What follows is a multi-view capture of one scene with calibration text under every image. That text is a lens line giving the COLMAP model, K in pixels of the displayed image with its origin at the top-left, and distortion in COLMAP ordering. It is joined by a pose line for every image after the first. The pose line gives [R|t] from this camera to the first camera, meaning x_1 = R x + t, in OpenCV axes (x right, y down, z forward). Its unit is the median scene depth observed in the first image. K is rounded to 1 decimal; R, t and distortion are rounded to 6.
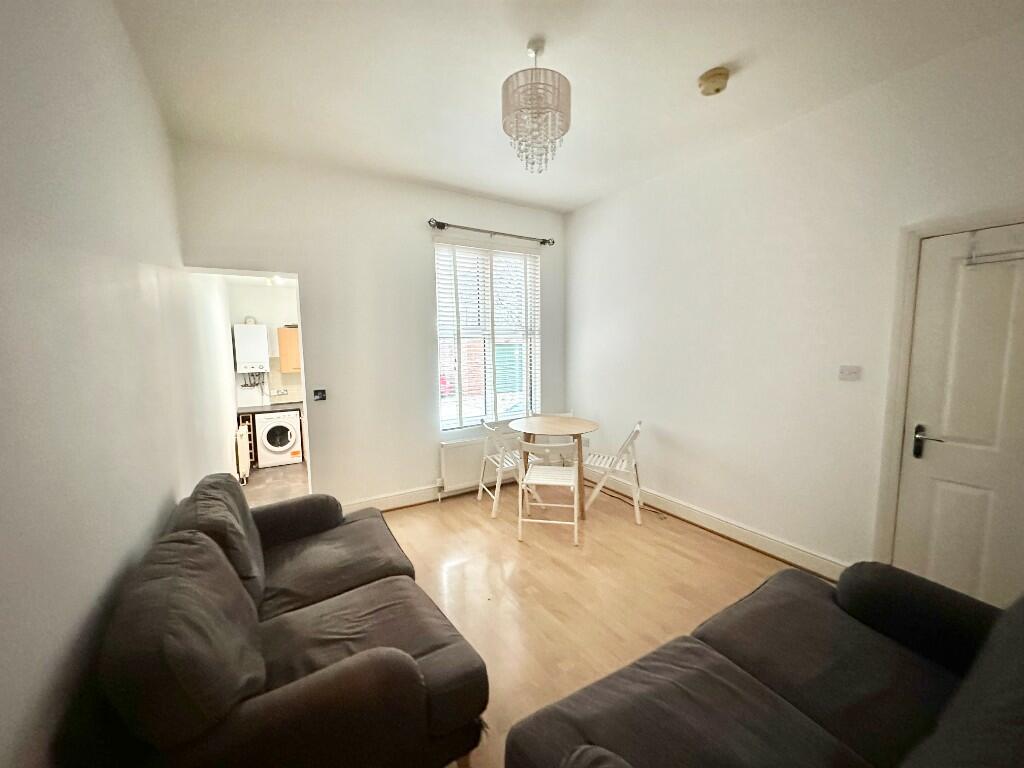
lens RADIAL K [[408.2, 0, 512.0], [0, 408.2, 384.0], [0, 0, 1]] dist [-0.000330, 0.000262]
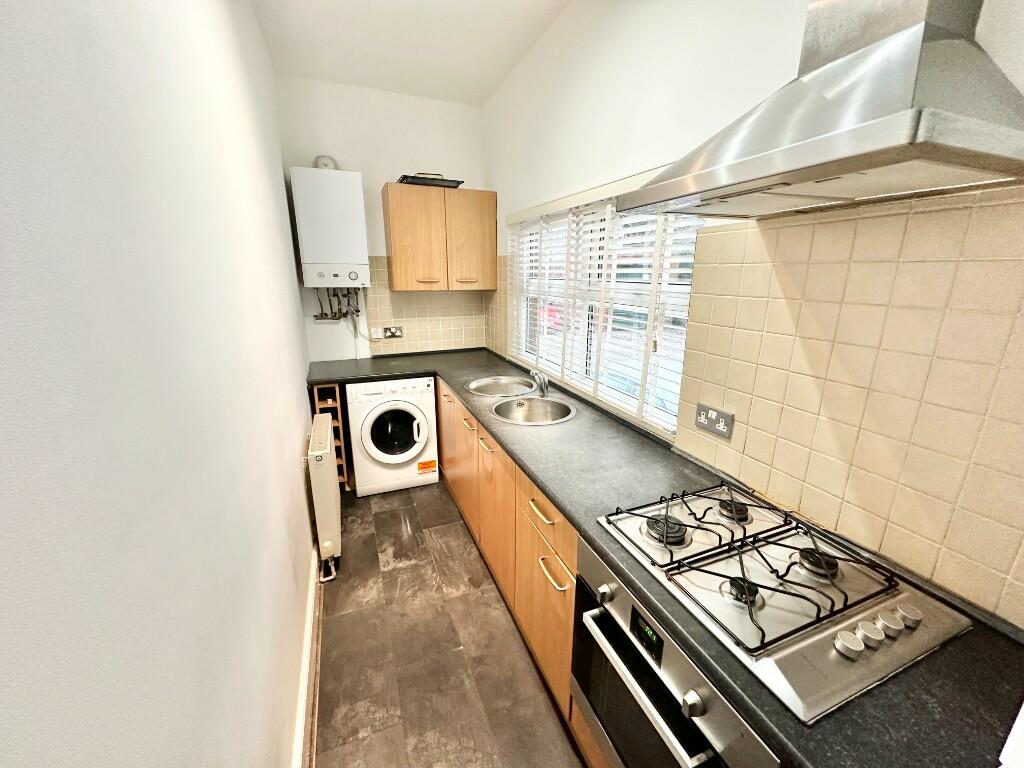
lens RADIAL K [[408.2, 0, 512.0], [0, 408.2, 384.0], [0, 0, 1]] dist [-0.000330, 0.000262]
pose [[0.988052, 0.056761, -0.143287, -0.380878], [-0.031945, 0.984945, 0.169889, -0.006404], [0.150773, -0.163282, 0.974991, 0.585487]]
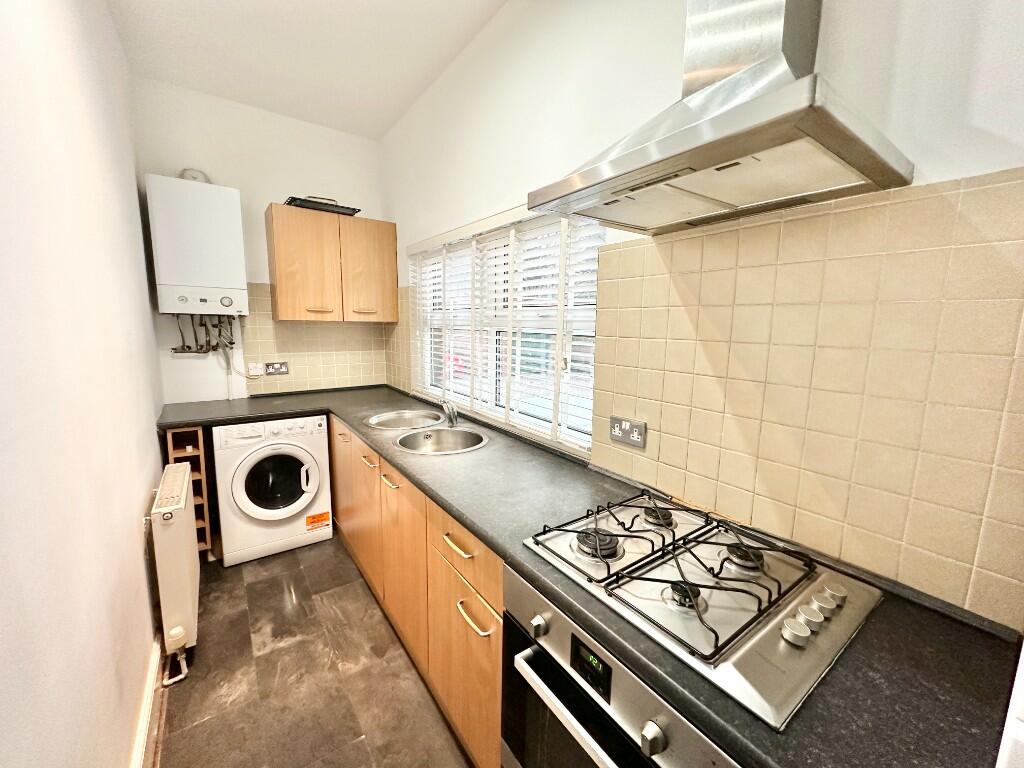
lens RADIAL K [[408.2, 0, 512.0], [0, 408.2, 384.0], [0, 0, 1]] dist [-0.000330, 0.000262]
pose [[0.996020, 0.016846, 0.087522, -0.385885], [-0.020969, 0.998703, 0.046394, 0.013203], [-0.086627, -0.048044, 0.995082, 0.601513]]
